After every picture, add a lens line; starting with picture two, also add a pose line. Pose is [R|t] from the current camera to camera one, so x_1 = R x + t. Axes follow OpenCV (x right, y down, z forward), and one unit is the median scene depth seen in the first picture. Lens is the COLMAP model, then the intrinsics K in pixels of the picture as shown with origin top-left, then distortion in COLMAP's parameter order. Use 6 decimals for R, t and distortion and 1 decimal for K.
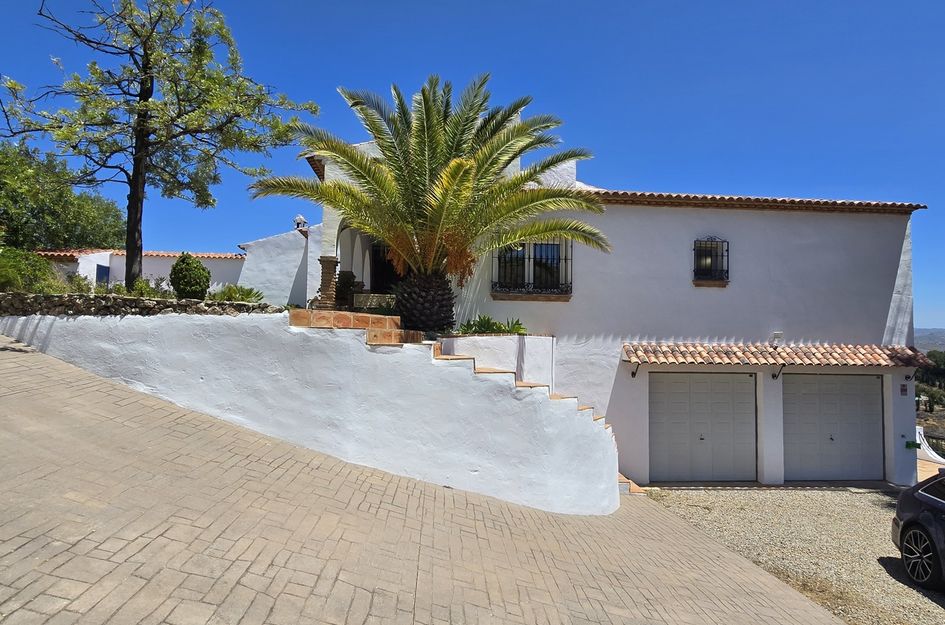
lens RADIAL K [[553.3, 0, 472.5], [0, 553.3, 312.5], [0, 0, 1]] dist [0.002300, -0.001071]
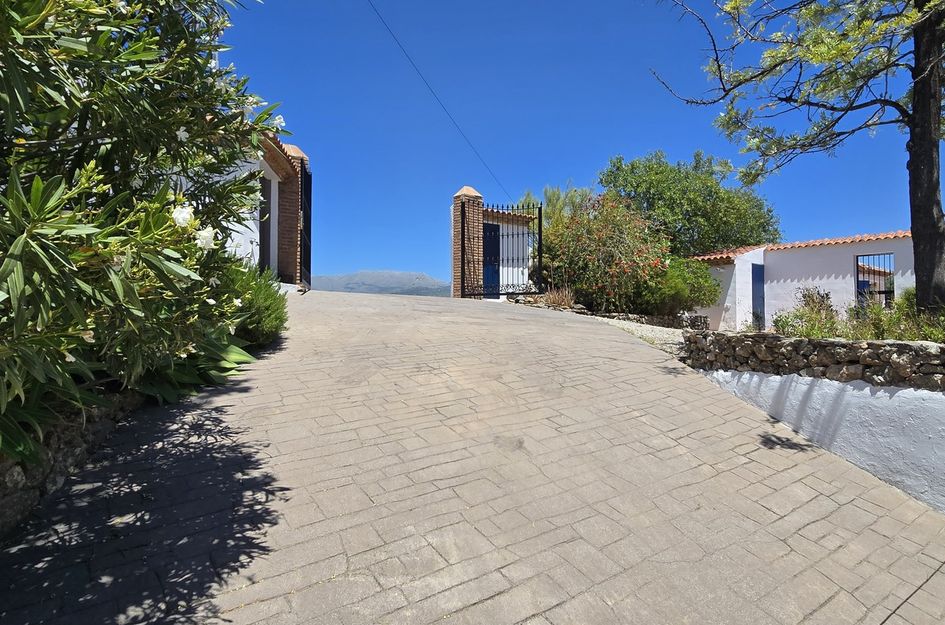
lens RADIAL K [[553.3, 0, 472.5], [0, 553.3, 312.5], [0, 0, 1]] dist [0.002300, -0.001071]
pose [[0.542354, -0.031930, -0.839543, -0.400595], [0.052566, 0.998609, -0.004021, -0.063858], [0.838504, -0.041951, 0.543278, 0.329626]]
